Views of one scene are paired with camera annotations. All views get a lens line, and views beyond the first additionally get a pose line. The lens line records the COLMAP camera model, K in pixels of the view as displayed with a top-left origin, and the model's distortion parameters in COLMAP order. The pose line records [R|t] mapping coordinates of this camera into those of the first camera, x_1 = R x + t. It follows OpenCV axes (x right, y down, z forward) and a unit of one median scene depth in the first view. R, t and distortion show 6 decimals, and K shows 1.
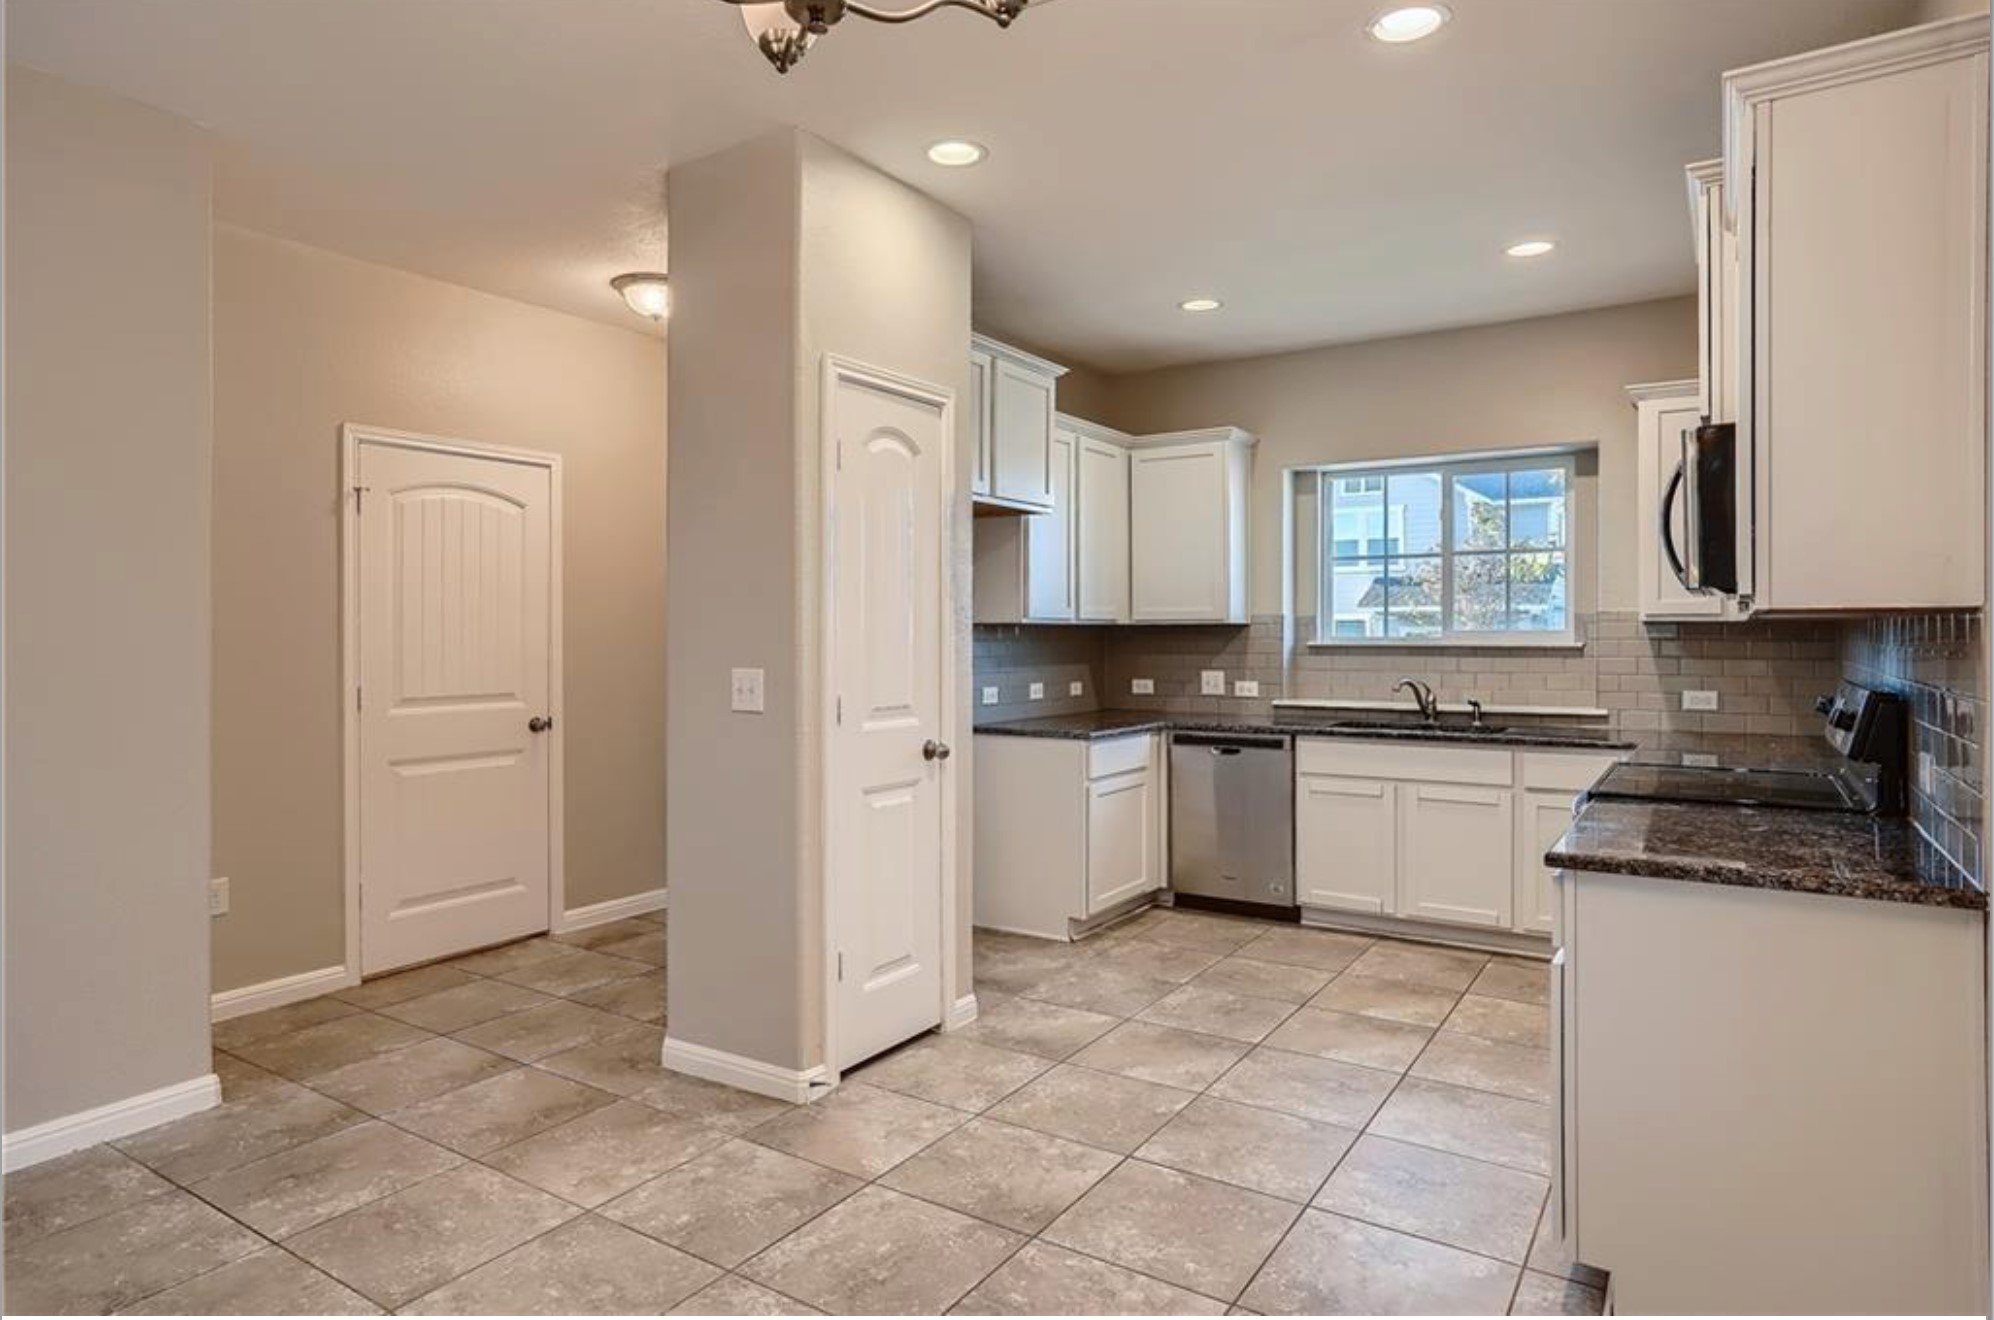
lens RADIAL K [[1125.1, 0, 995.9], [0, 1125.1, 647.9], [0, 0, 1]] dist [-0.036694, 0.034431]
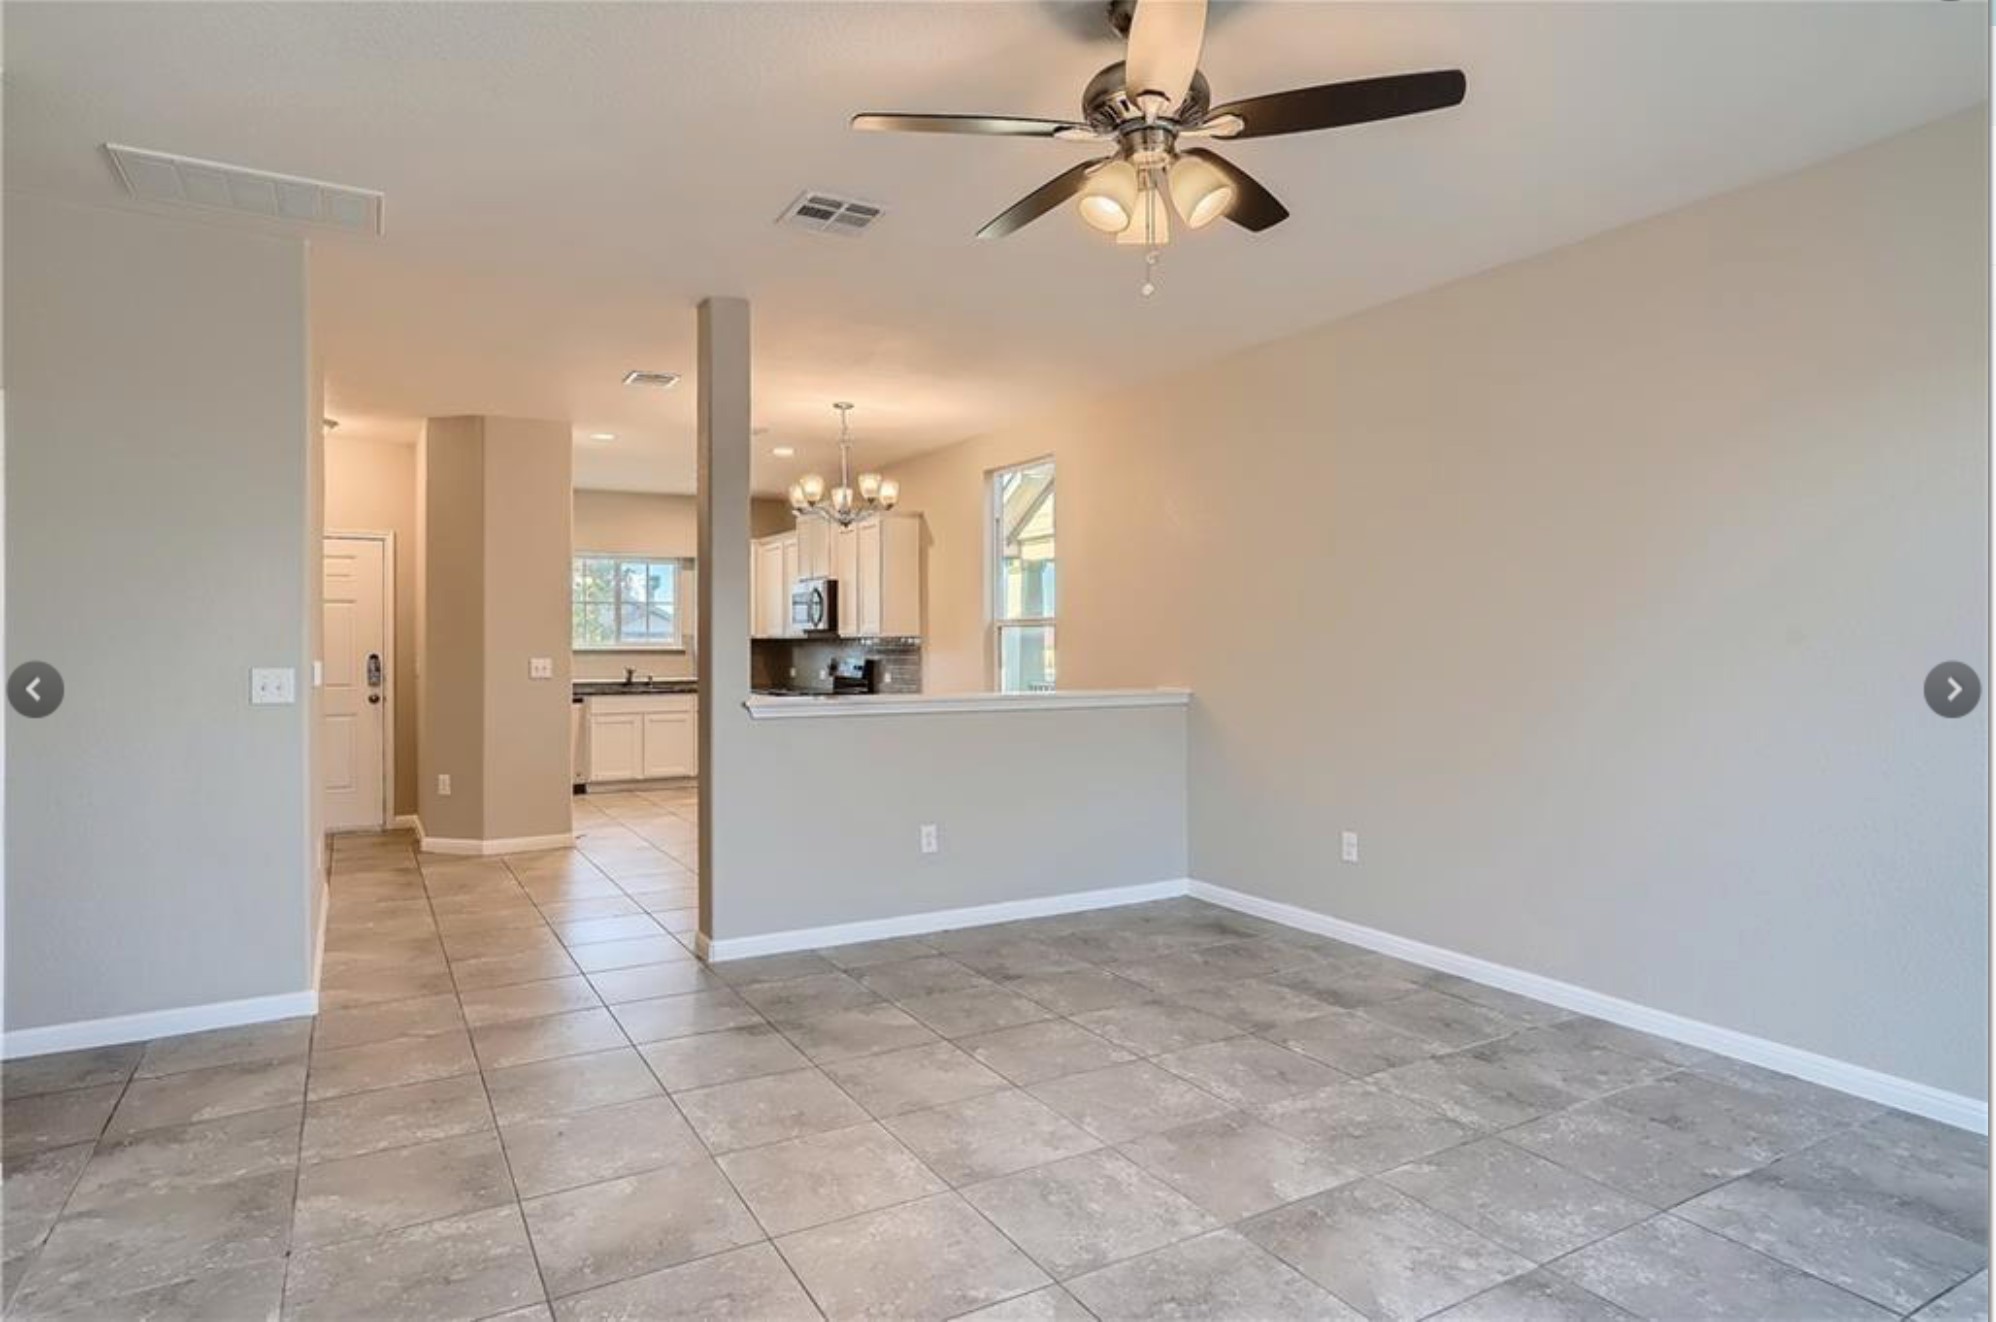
lens RADIAL K [[1126.2, 0, 996.9], [0, 1126.2, 648.8], [0, 0, 1]] dist [-0.036694, 0.034431]
pose [[0.446981, -0.003423, 0.894537, -1.181149], [0.013483, 0.999905, -0.002911, 0.011953], [-0.894442, 0.013363, 0.446985, -0.518226]]
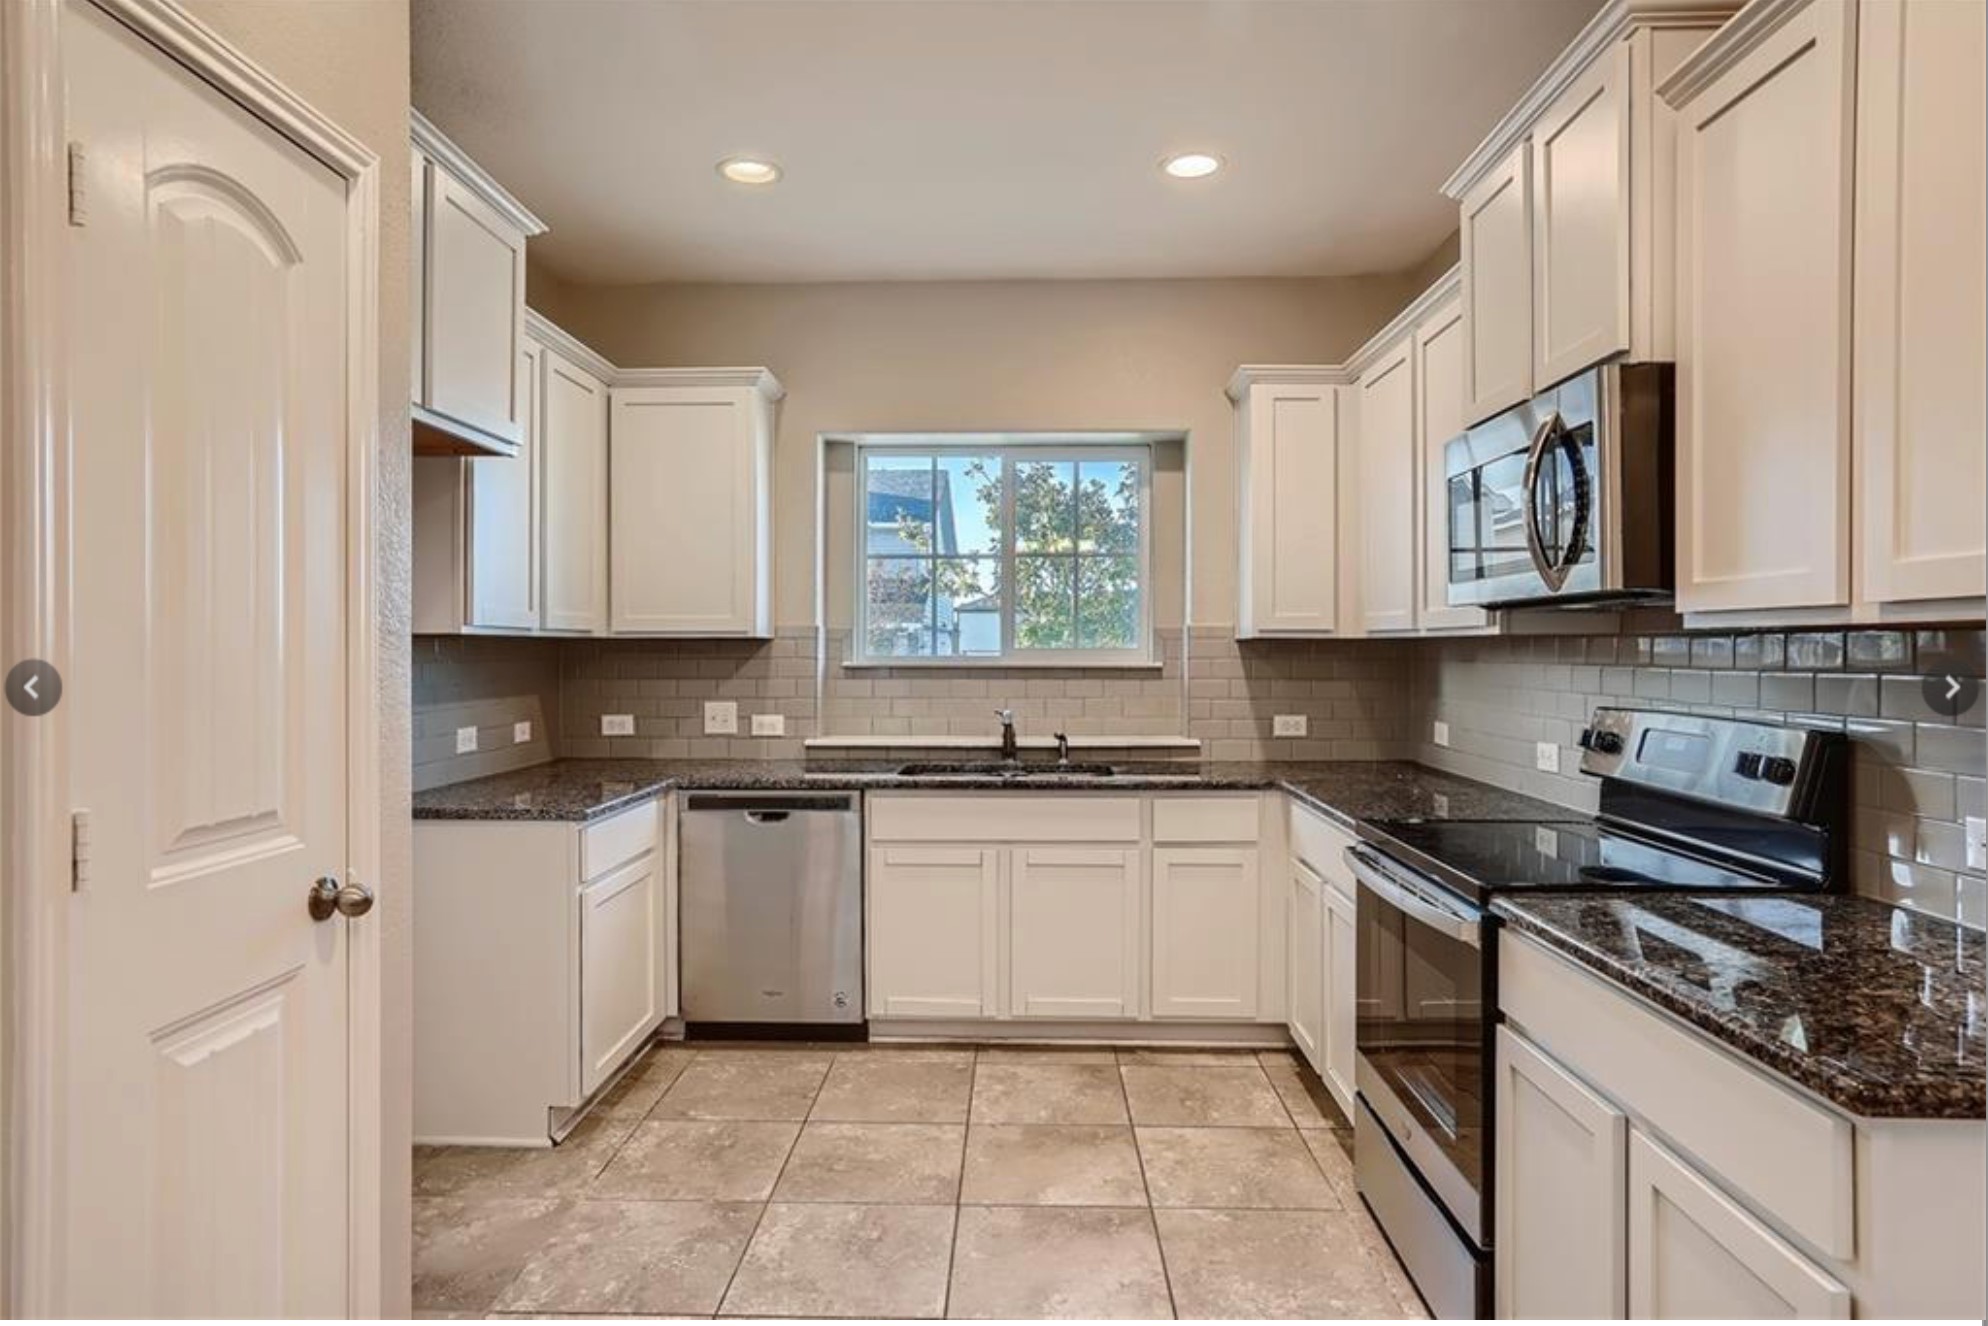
lens RADIAL K [[1120.0, 0, 993.4], [0, 1120.0, 656.1], [0, 0, 1]] dist [-0.039832, 0.035444]
pose [[0.851806, -0.000767, 0.523857, -0.046302], [0.004702, 0.999970, -0.006182, -0.004855], [-0.523836, 0.007729, 0.851784, 0.338342]]
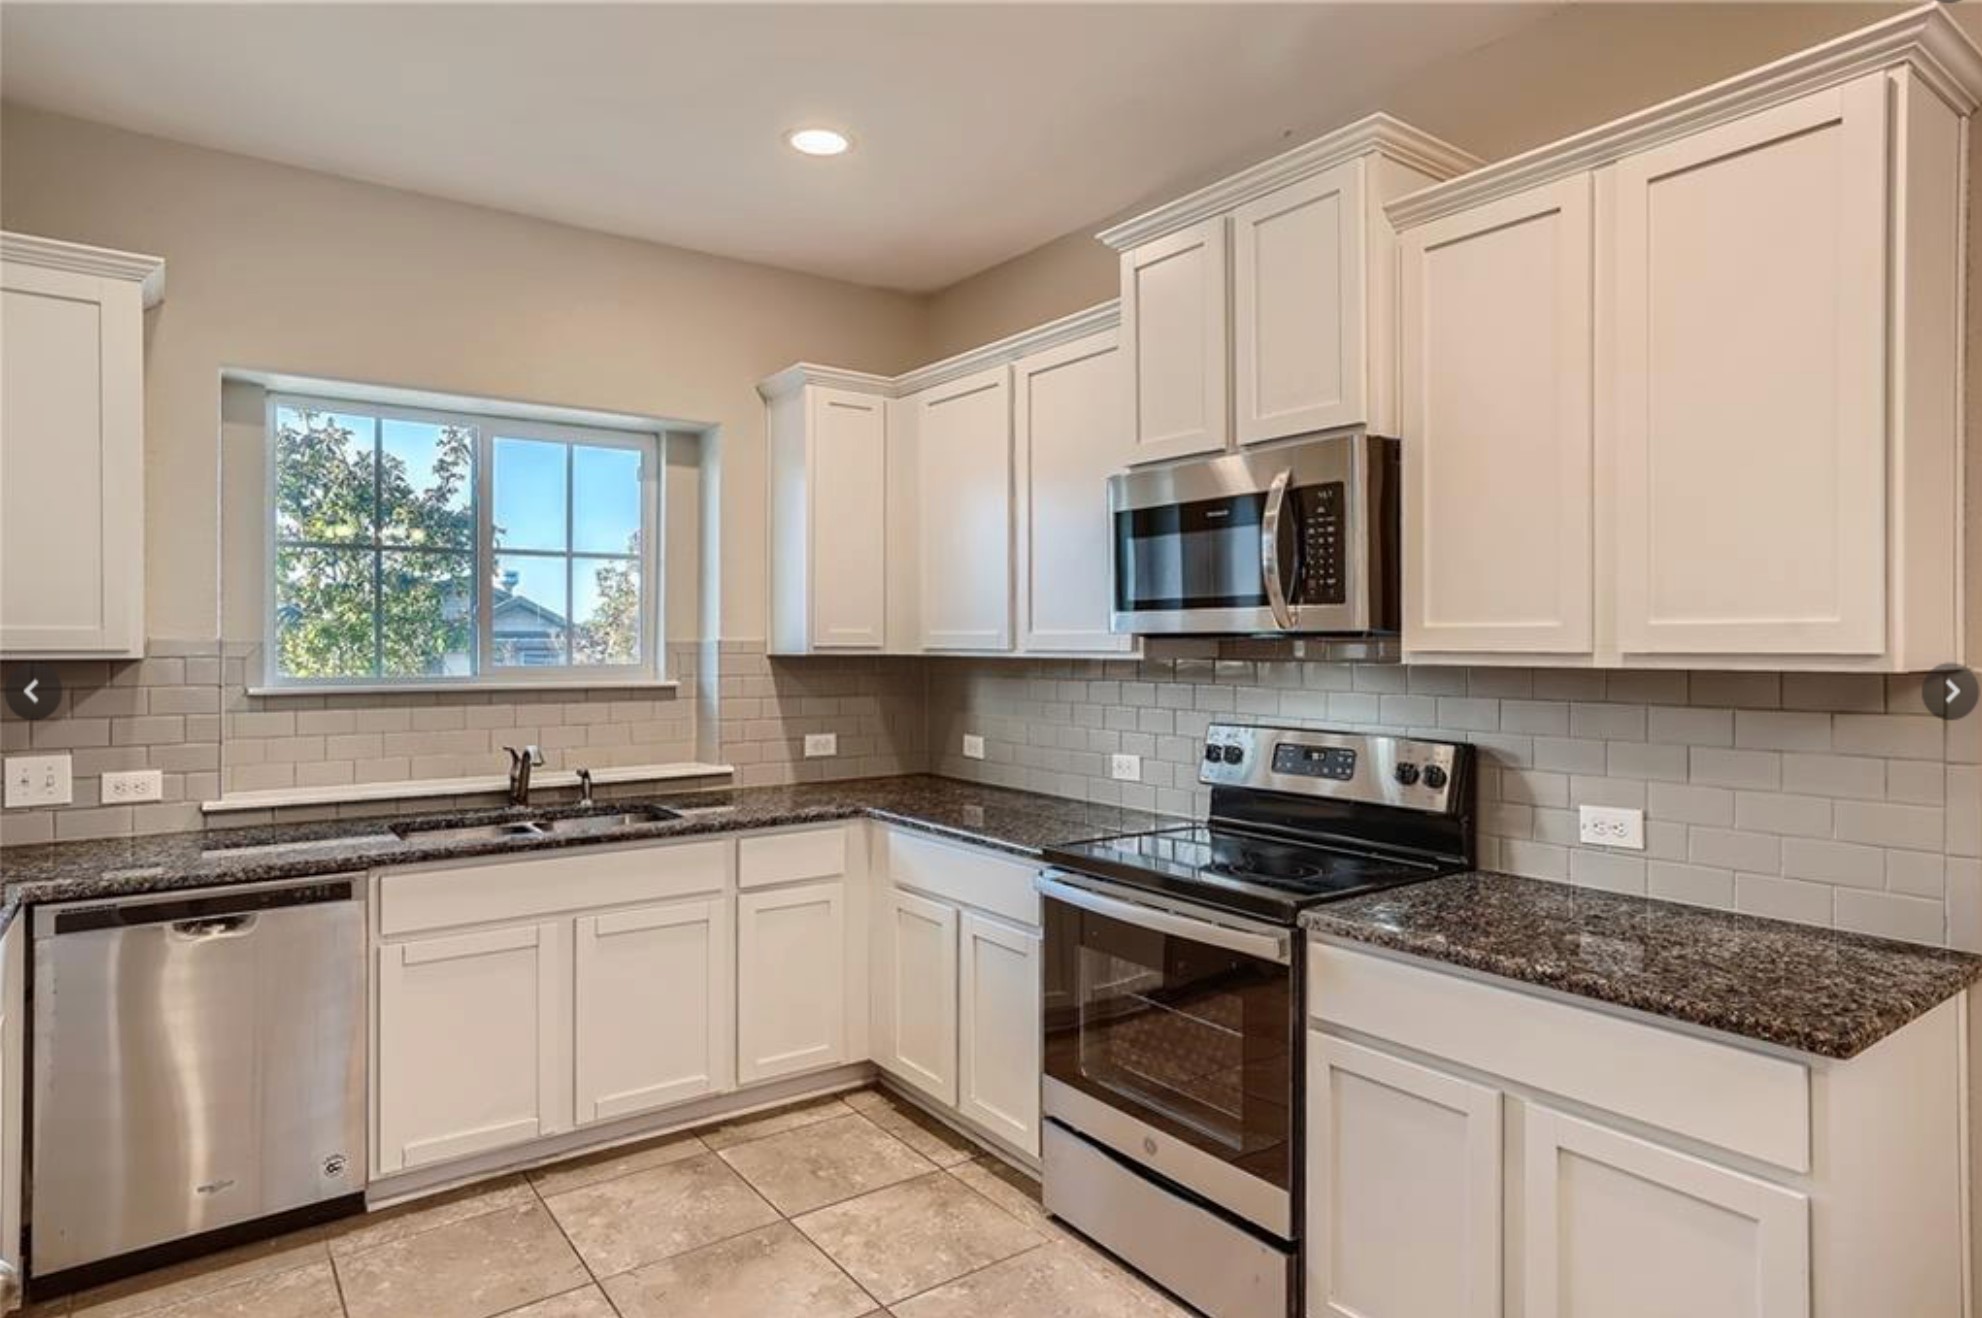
lens RADIAL K [[1128.4, 0, 996.3], [0, 1128.4, 646.1], [0, 0, 1]] dist [-0.035743, 0.036760]
pose [[0.346526, 0.000357, 0.938040, -0.135903], [0.010892, 0.999931, -0.004404, -0.023482], [-0.937977, 0.011743, 0.346498, 0.543336]]
